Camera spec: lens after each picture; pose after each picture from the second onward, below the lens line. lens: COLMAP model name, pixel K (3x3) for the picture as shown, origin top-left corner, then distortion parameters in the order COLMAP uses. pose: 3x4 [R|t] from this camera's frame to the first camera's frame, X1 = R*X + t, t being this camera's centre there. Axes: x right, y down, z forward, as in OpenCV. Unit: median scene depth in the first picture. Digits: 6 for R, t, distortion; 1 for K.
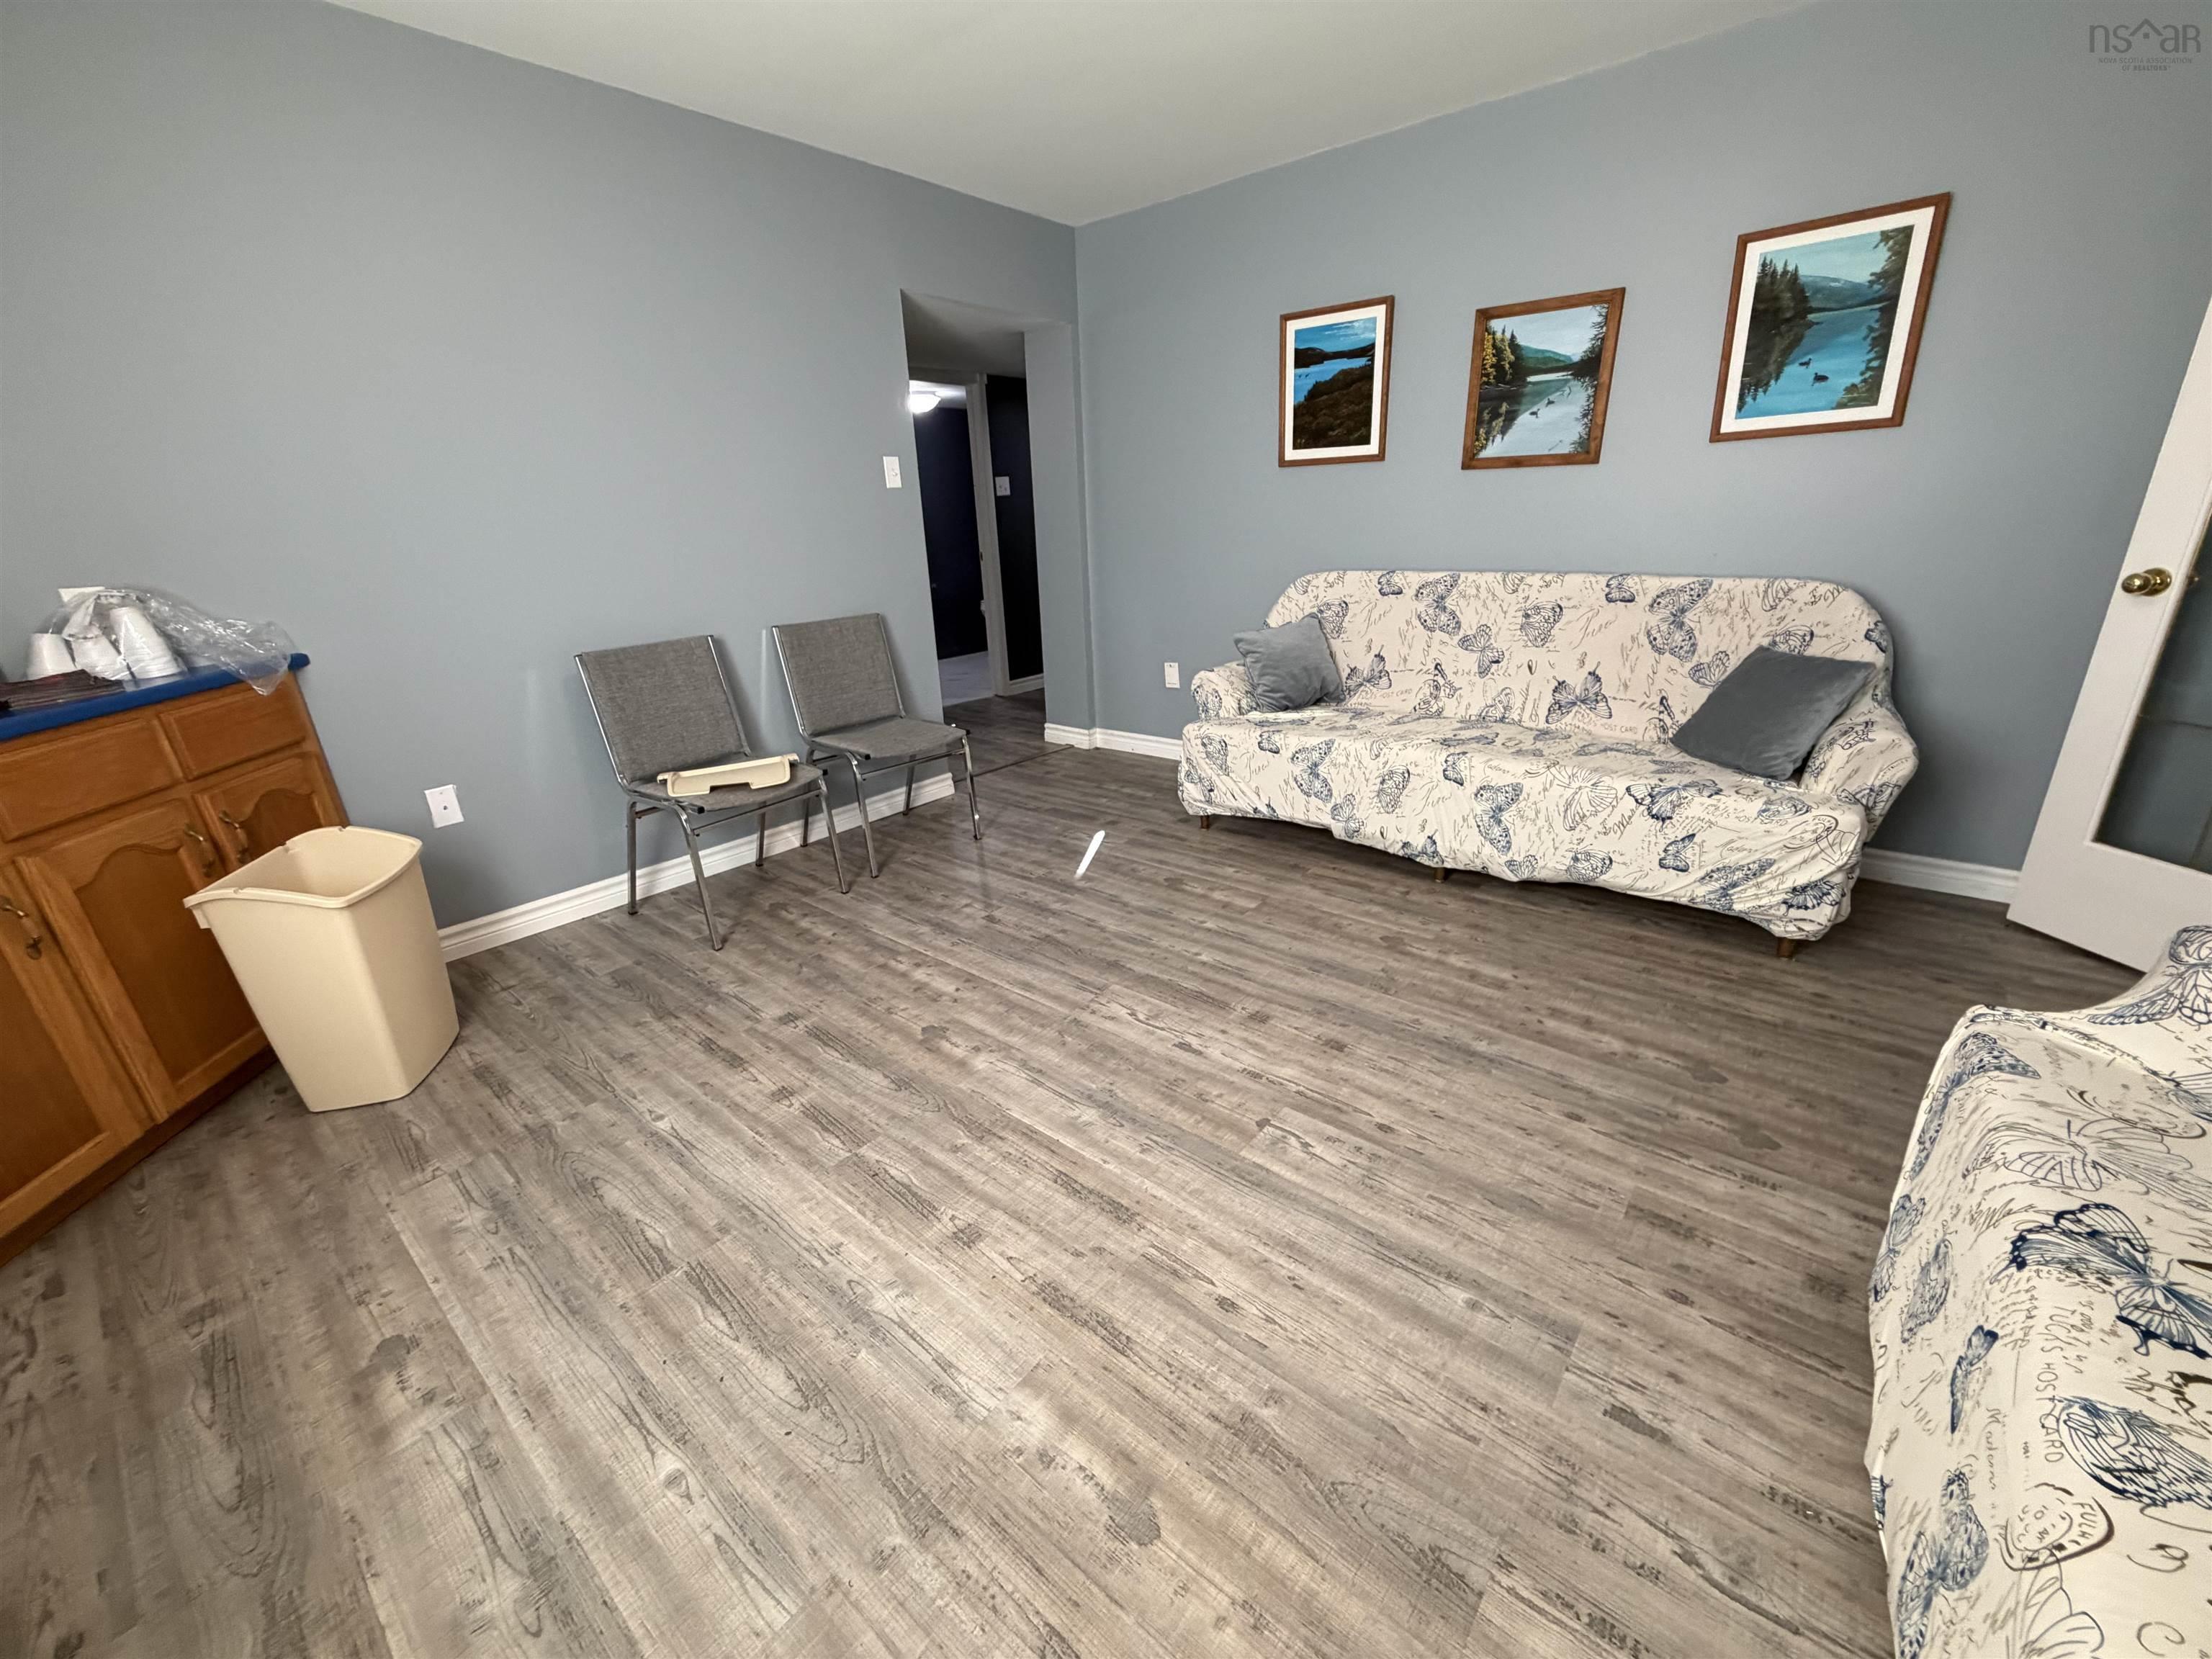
lens RADIAL K [[880.2, 0, 1100.1], [0, 880.2, 827.5], [0, 0, 1]] dist [-0.001072, -0.000292]
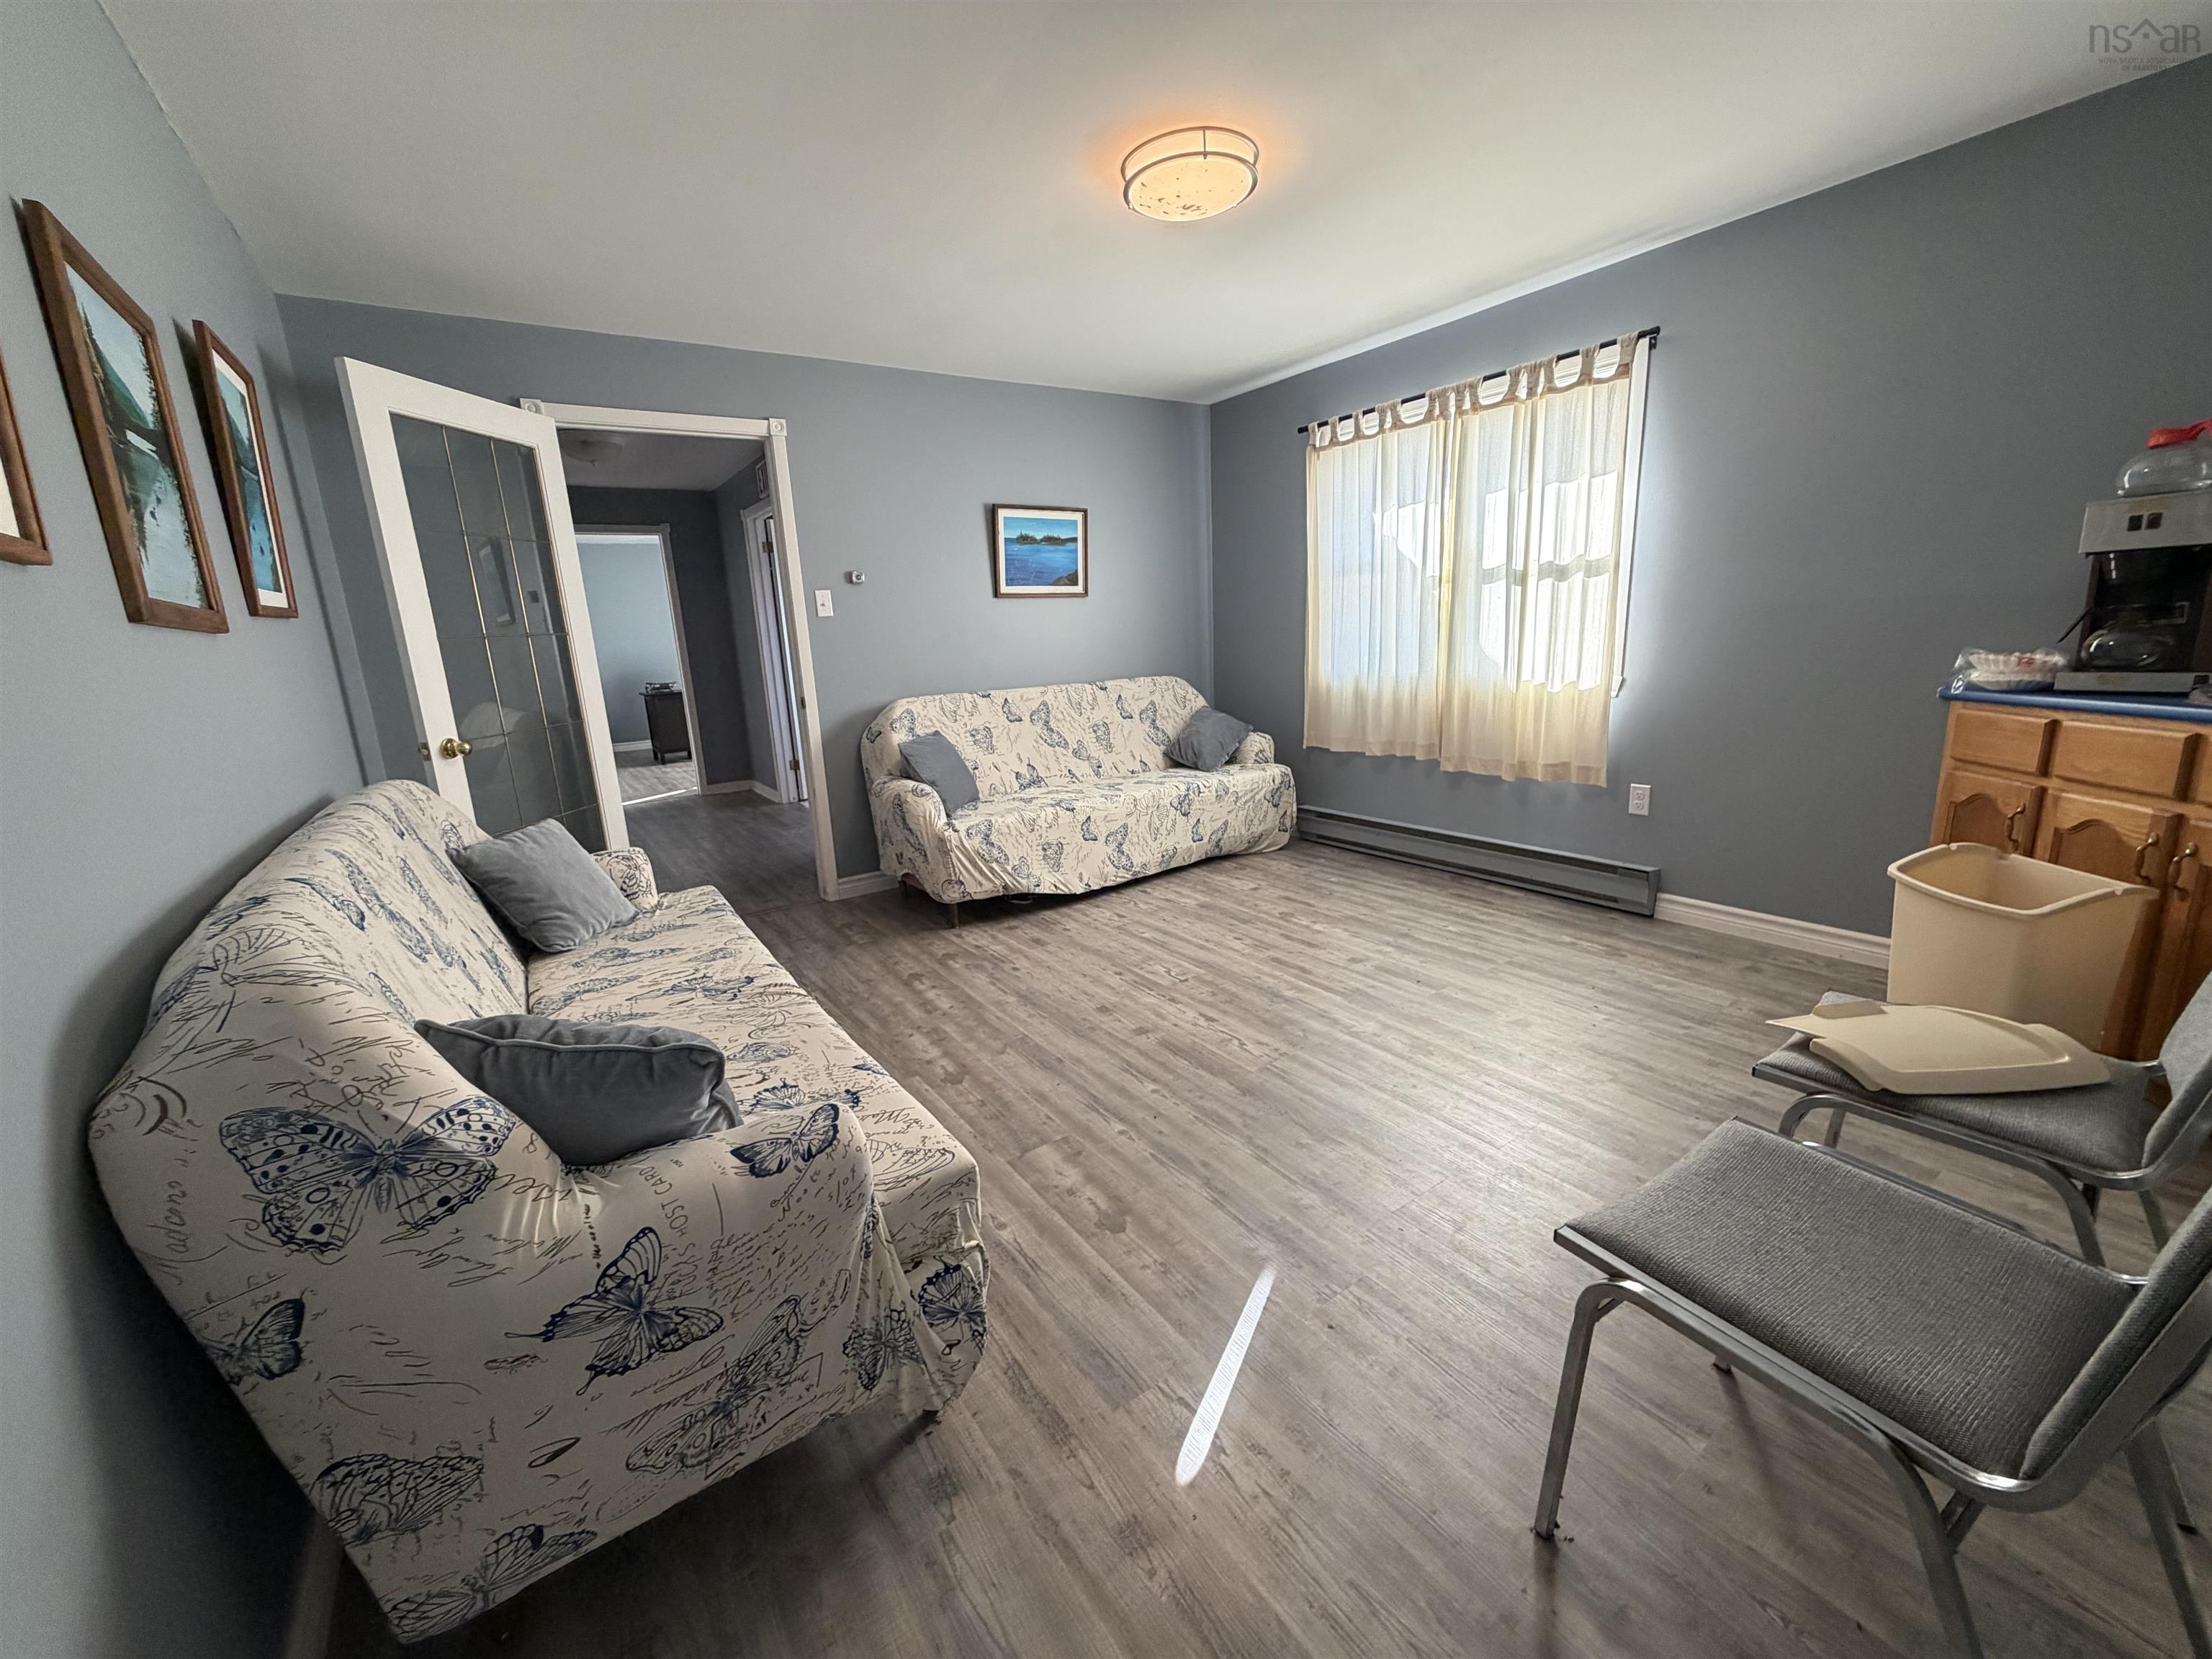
lens RADIAL K [[880.2, 0, 1100.1], [0, 880.2, 827.5], [0, 0, 1]] dist [-0.001072, -0.000292]
pose [[-0.957912, 0.025248, 0.285950, -0.143465], [0.176776, 0.836722, 0.518311, -0.775872], [-0.226175, 0.547045, -0.805969, 2.132677]]
